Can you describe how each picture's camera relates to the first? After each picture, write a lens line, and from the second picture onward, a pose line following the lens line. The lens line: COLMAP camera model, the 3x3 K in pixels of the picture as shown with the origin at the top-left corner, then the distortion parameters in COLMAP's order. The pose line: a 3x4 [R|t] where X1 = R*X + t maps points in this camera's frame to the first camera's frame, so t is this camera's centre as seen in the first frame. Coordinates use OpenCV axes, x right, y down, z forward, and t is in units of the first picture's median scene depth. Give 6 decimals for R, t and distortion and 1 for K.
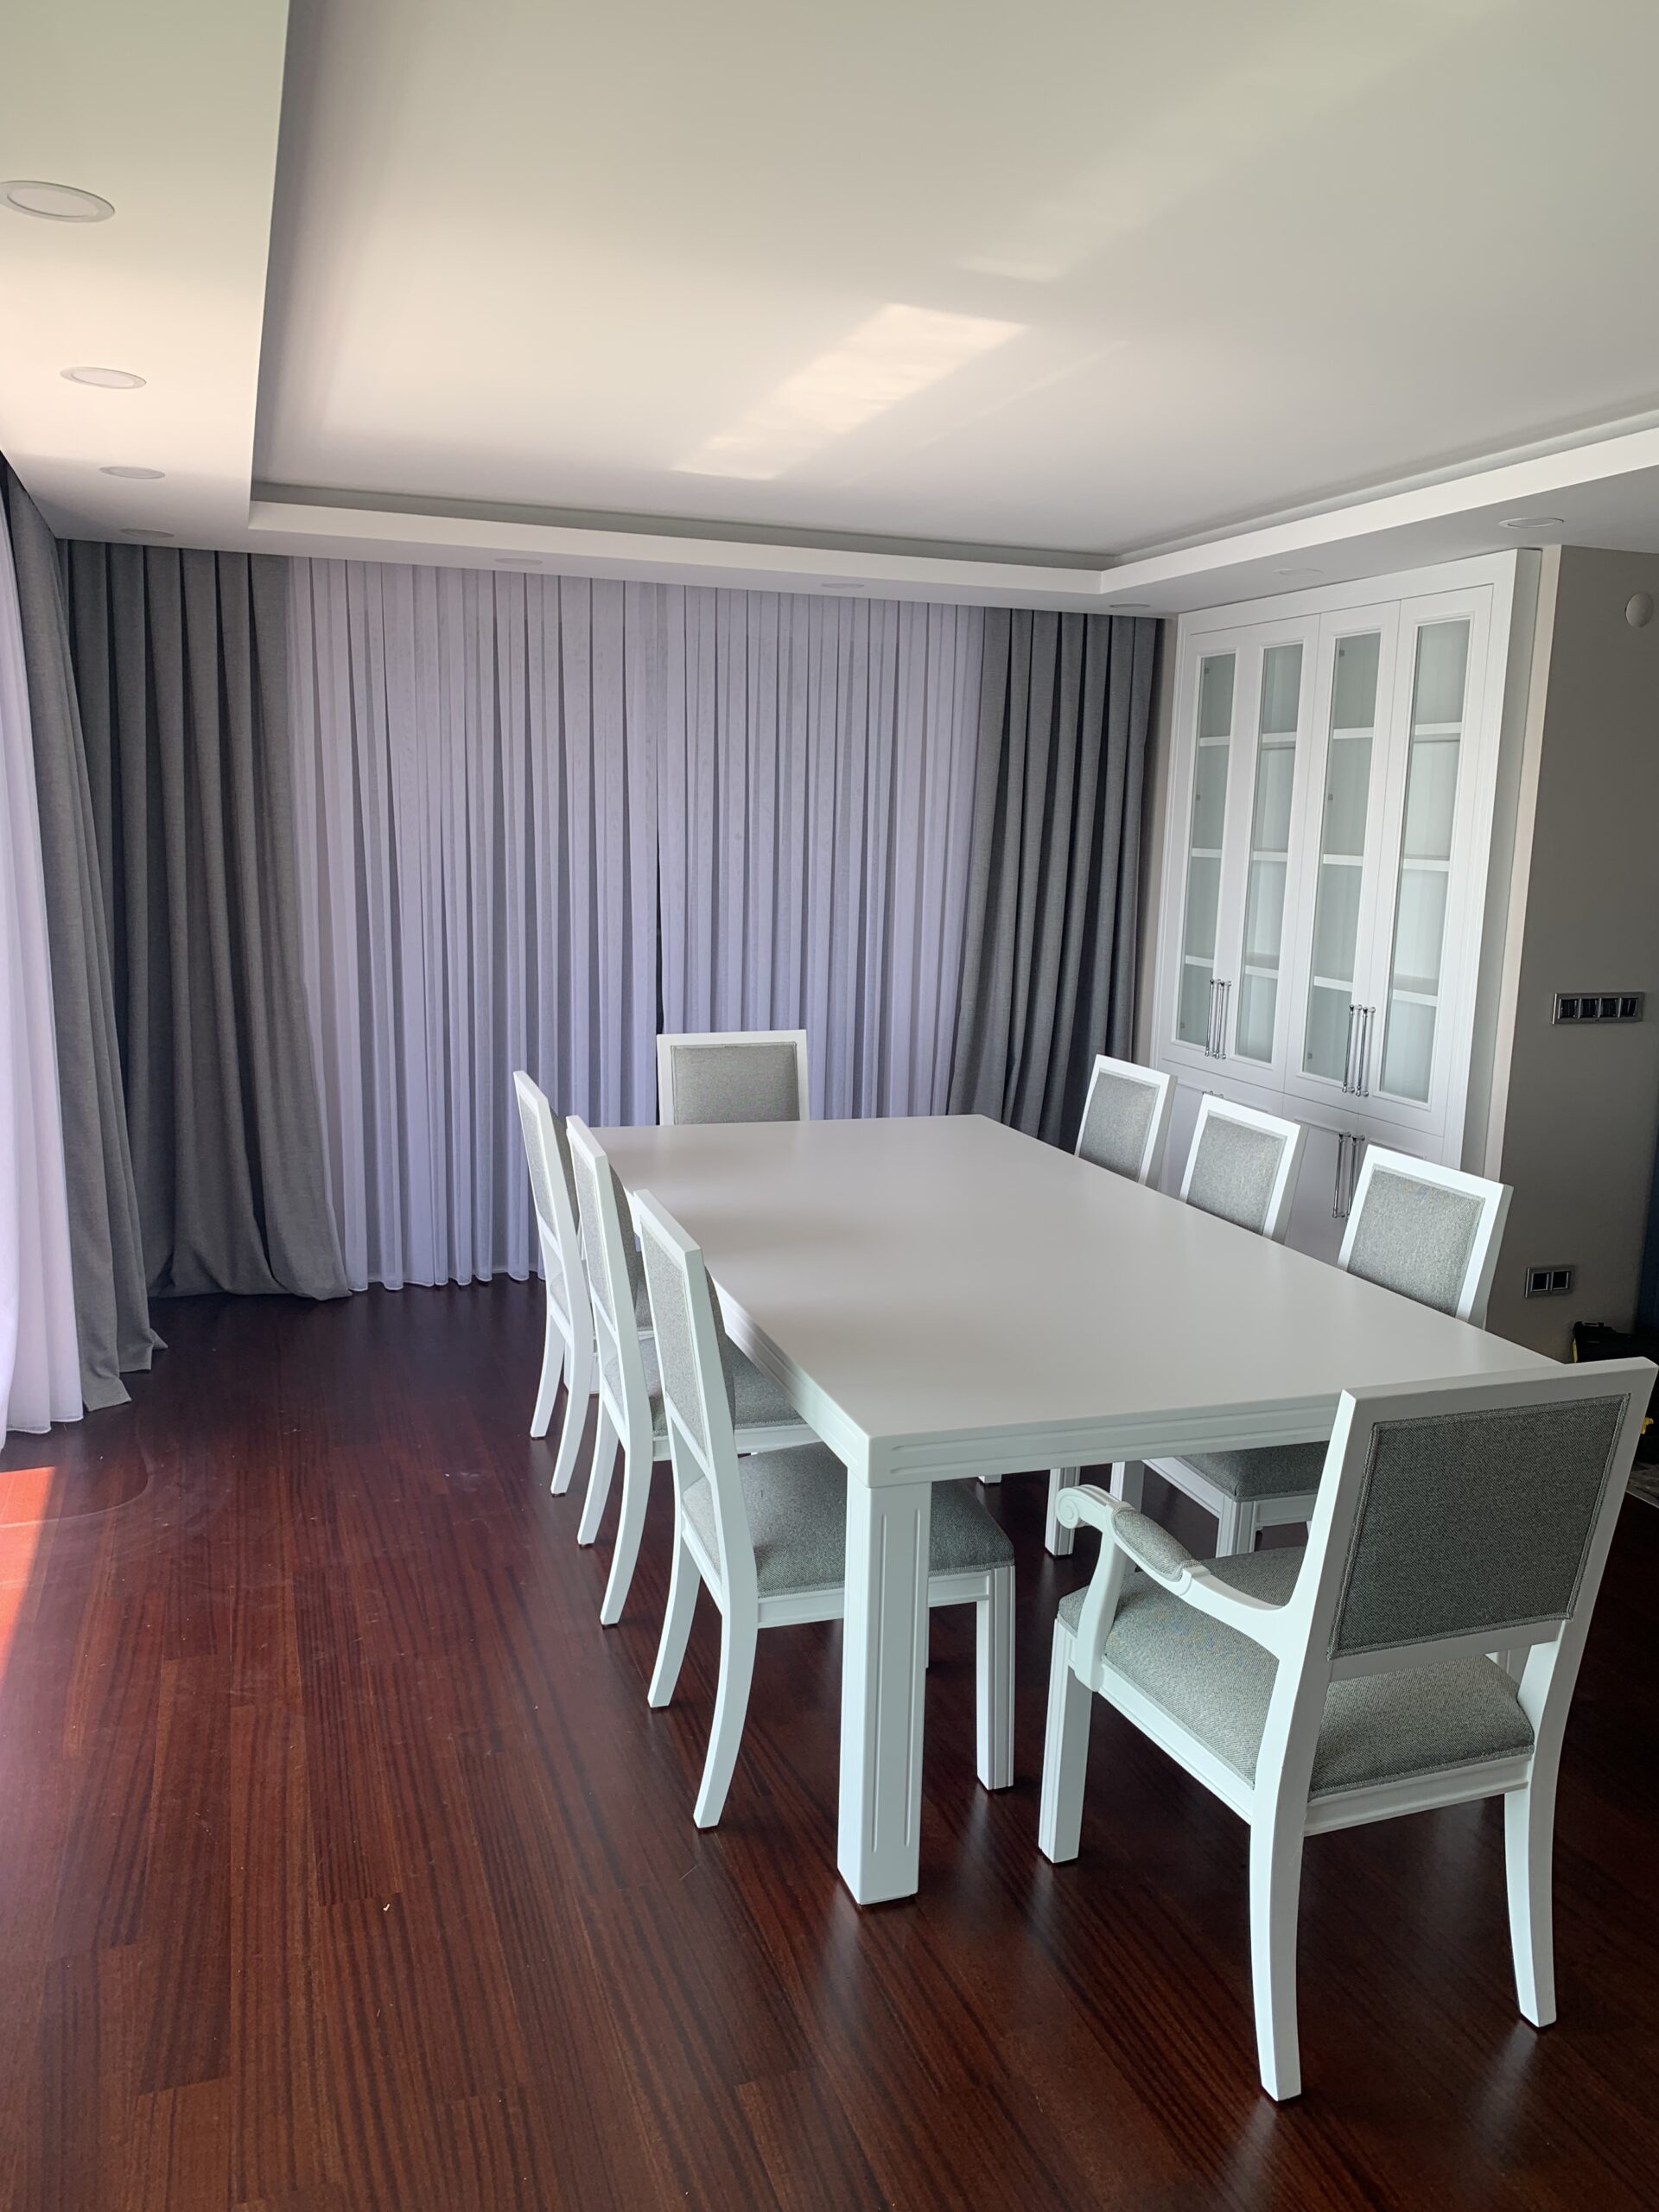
lens RADIAL K [[1696.6, 0, 829.5], [0, 1696.6, 1106.0], [0, 0, 1]] dist [0.033925, -0.045983]
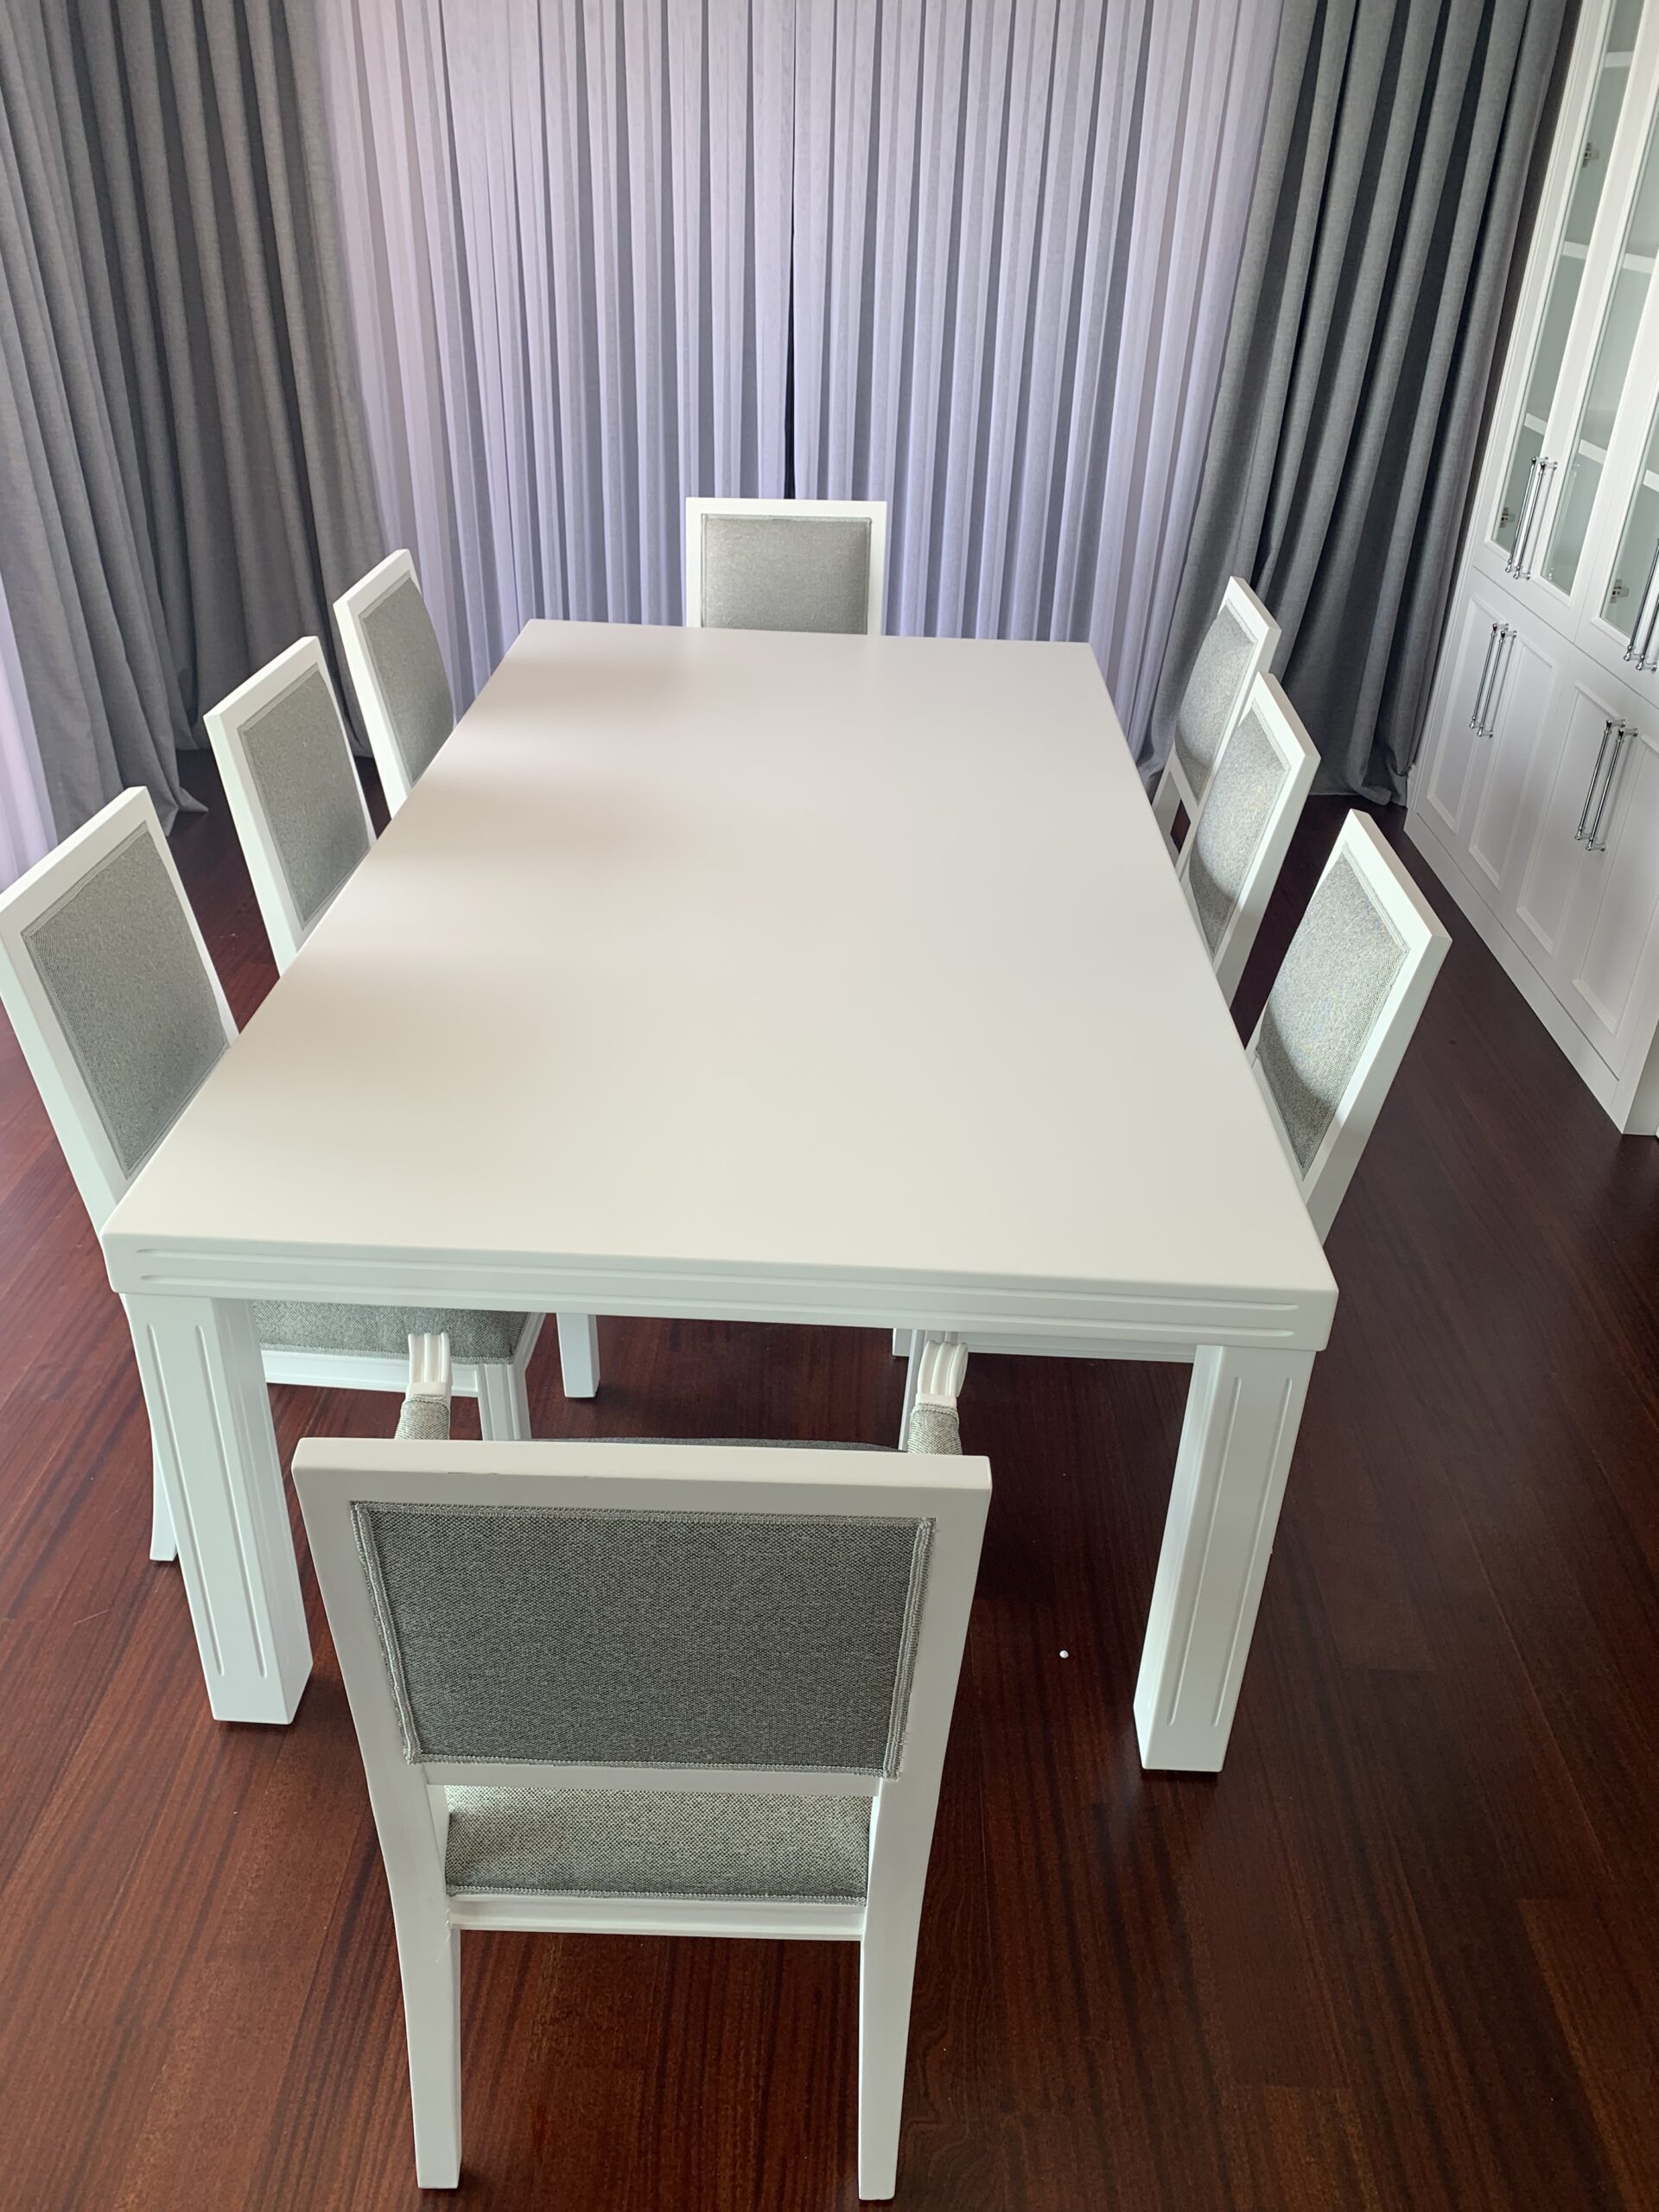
lens RADIAL K [[1696.6, 0, 829.5], [0, 1696.6, 1106.0], [0, 0, 1]] dist [0.033925, -0.045983]
pose [[0.933463, 0.183428, -0.308221, 0.376553], [-0.067072, 0.933450, 0.352382, -0.090989], [0.352345, -0.308262, 0.883644, 0.358374]]
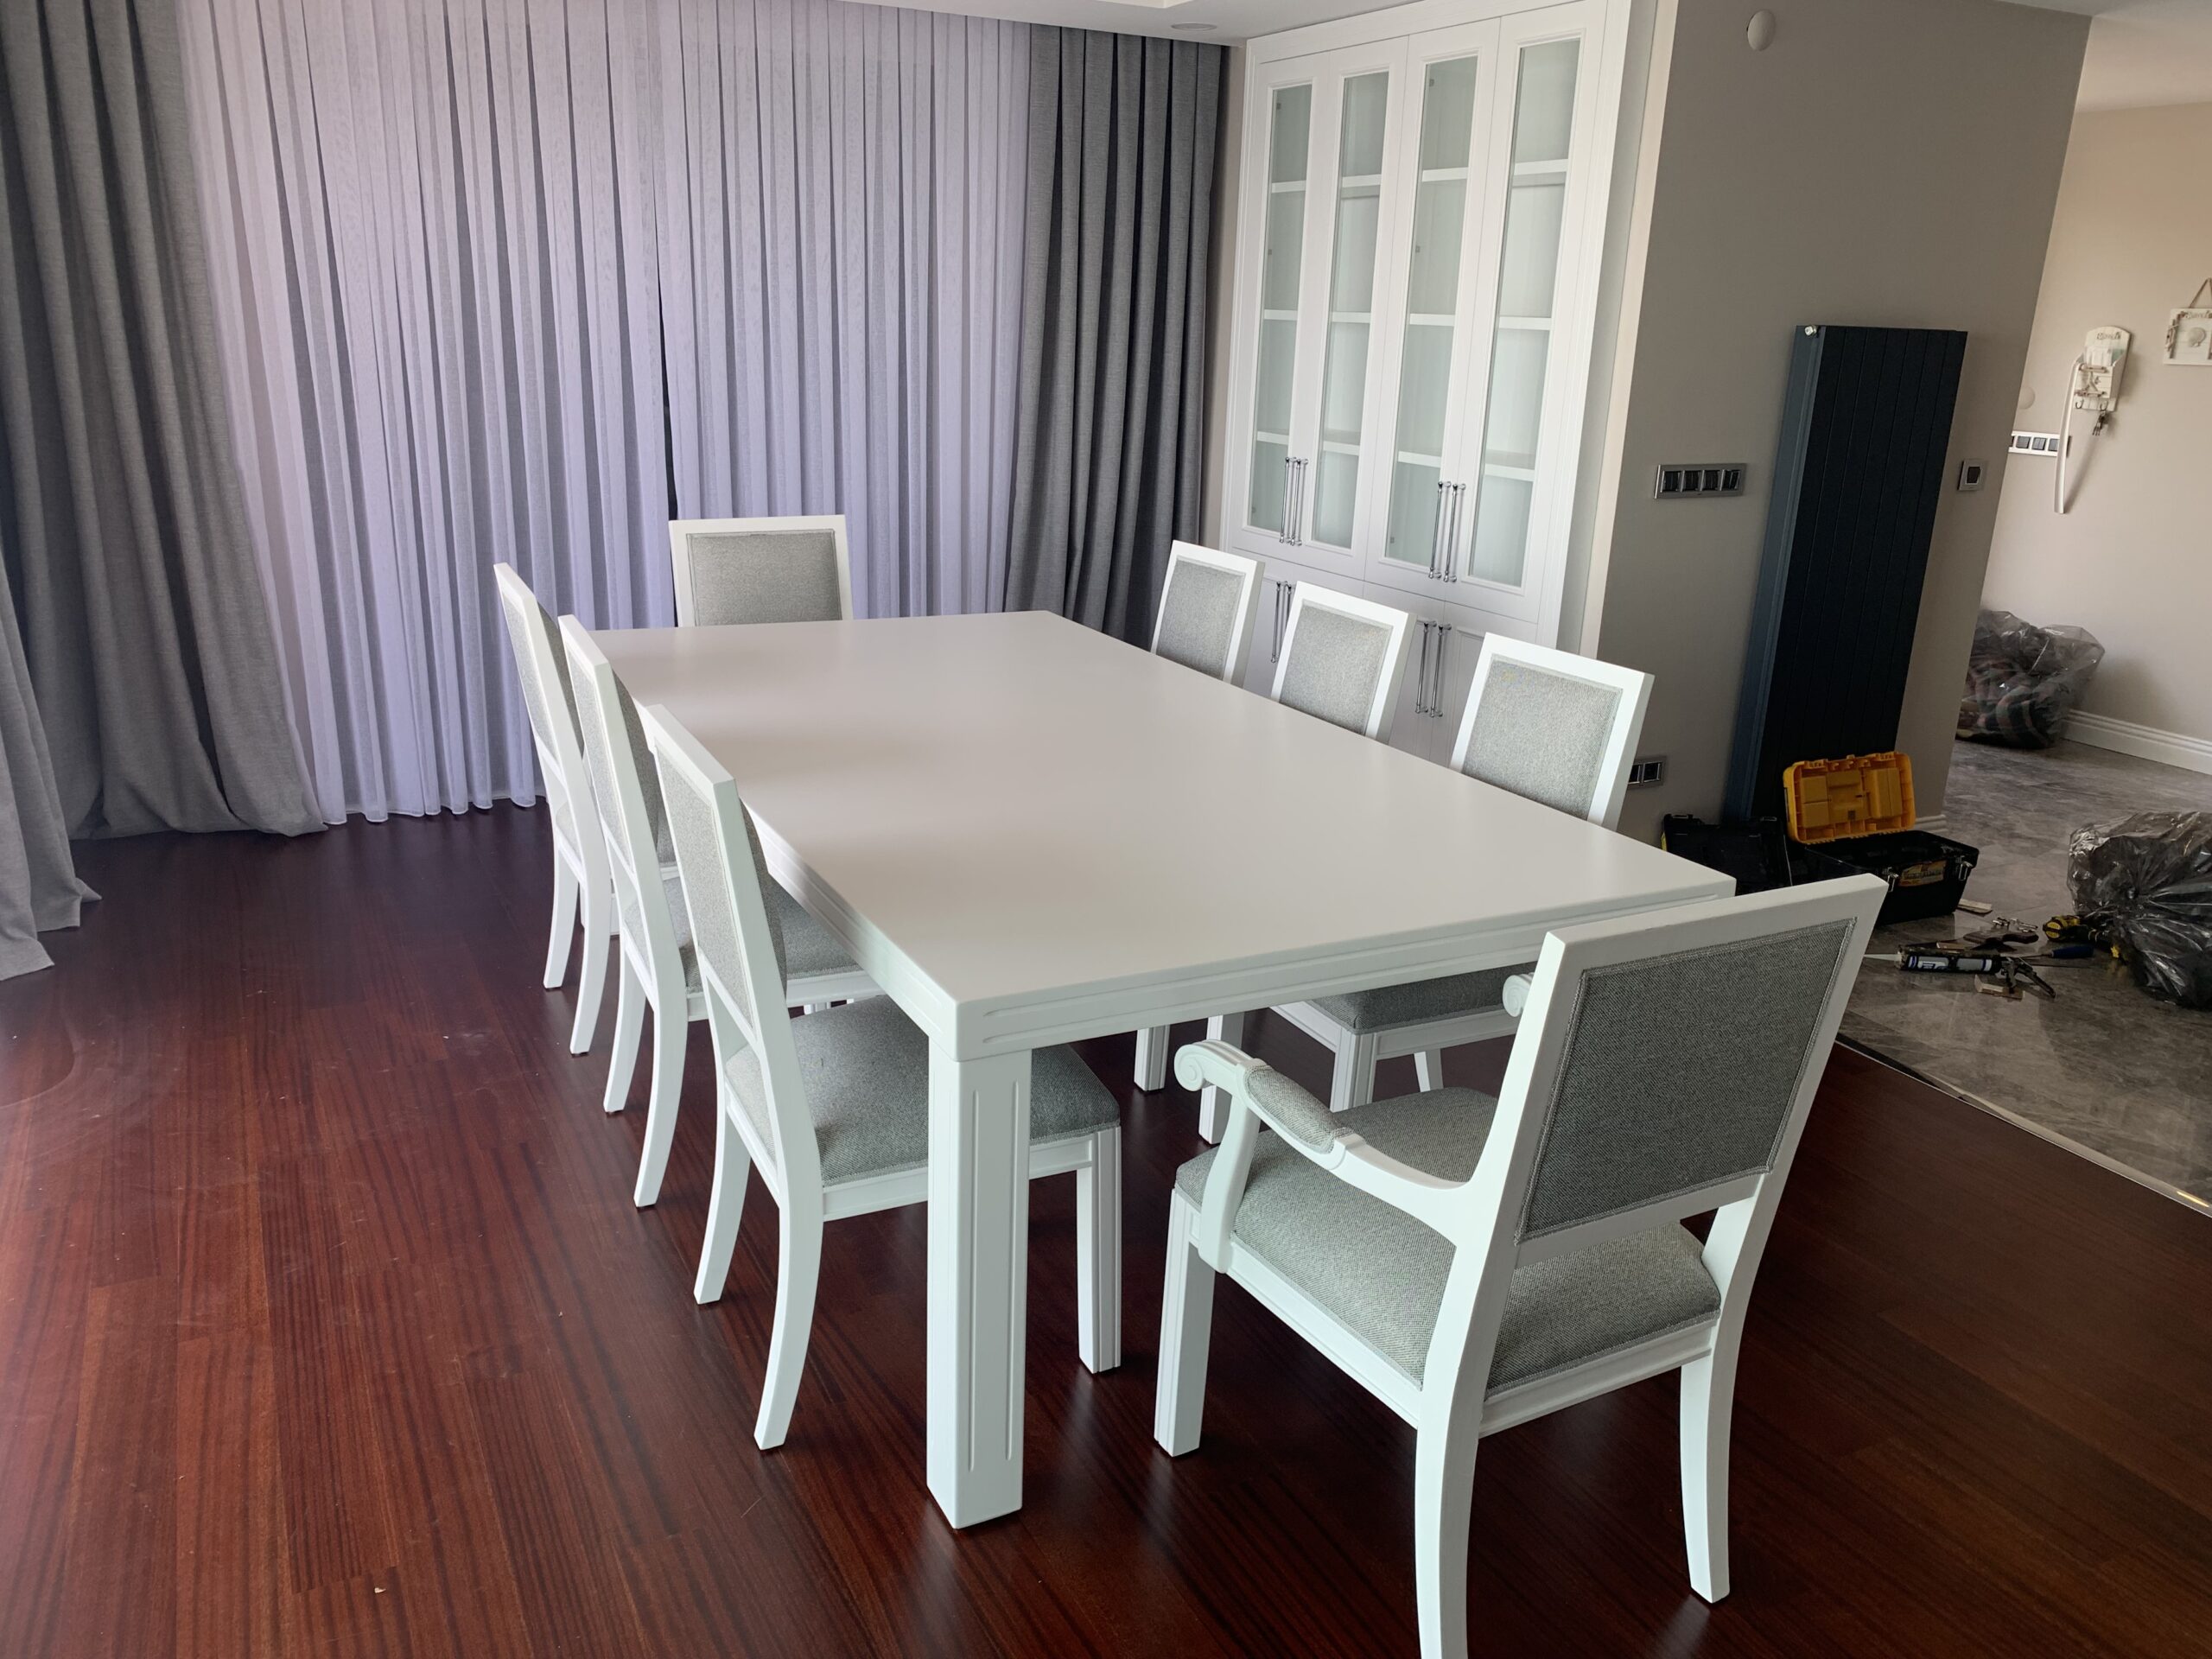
lens RADIAL K [[1696.6, 0, 1094.8], [0, 1696.6, 829.2], [0, 0, 1]] dist [0.033925, -0.045983]
pose [[0.990618, -0.034273, 0.132292, -0.011063], [0.016799, 0.991238, 0.131013, 0.005042], [-0.135623, -0.127561, 0.982514, 0.144490]]
